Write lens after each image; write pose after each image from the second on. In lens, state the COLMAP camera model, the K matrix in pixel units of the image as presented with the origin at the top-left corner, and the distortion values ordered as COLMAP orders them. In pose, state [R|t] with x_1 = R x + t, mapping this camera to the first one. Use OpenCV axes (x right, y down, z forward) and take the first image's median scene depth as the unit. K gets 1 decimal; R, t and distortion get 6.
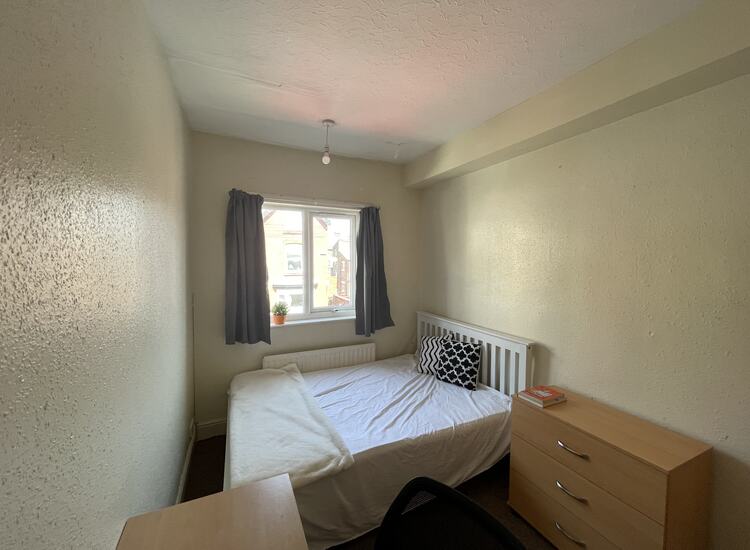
lens RADIAL K [[306.5, 0, 375.0], [0, 306.5, 275.0], [0, 0, 1]] dist [-0.000174, 0.000028]
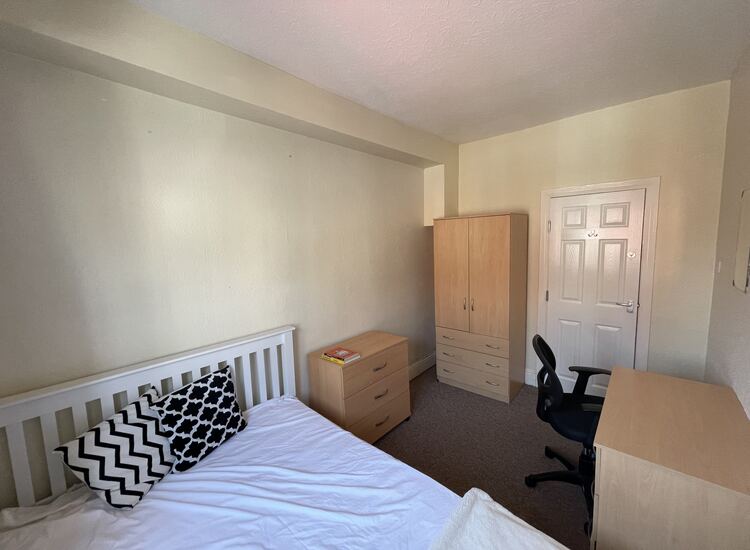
lens RADIAL K [[306.5, 0, 375.0], [0, 306.5, 275.0], [0, 0, 1]] dist [-0.000174, 0.000028]
pose [[-0.386911, -0.098953, 0.916792, -0.425546], [0.071521, 0.988010, 0.136824, -0.055041], [-0.919339, 0.118509, -0.375195, 0.942510]]
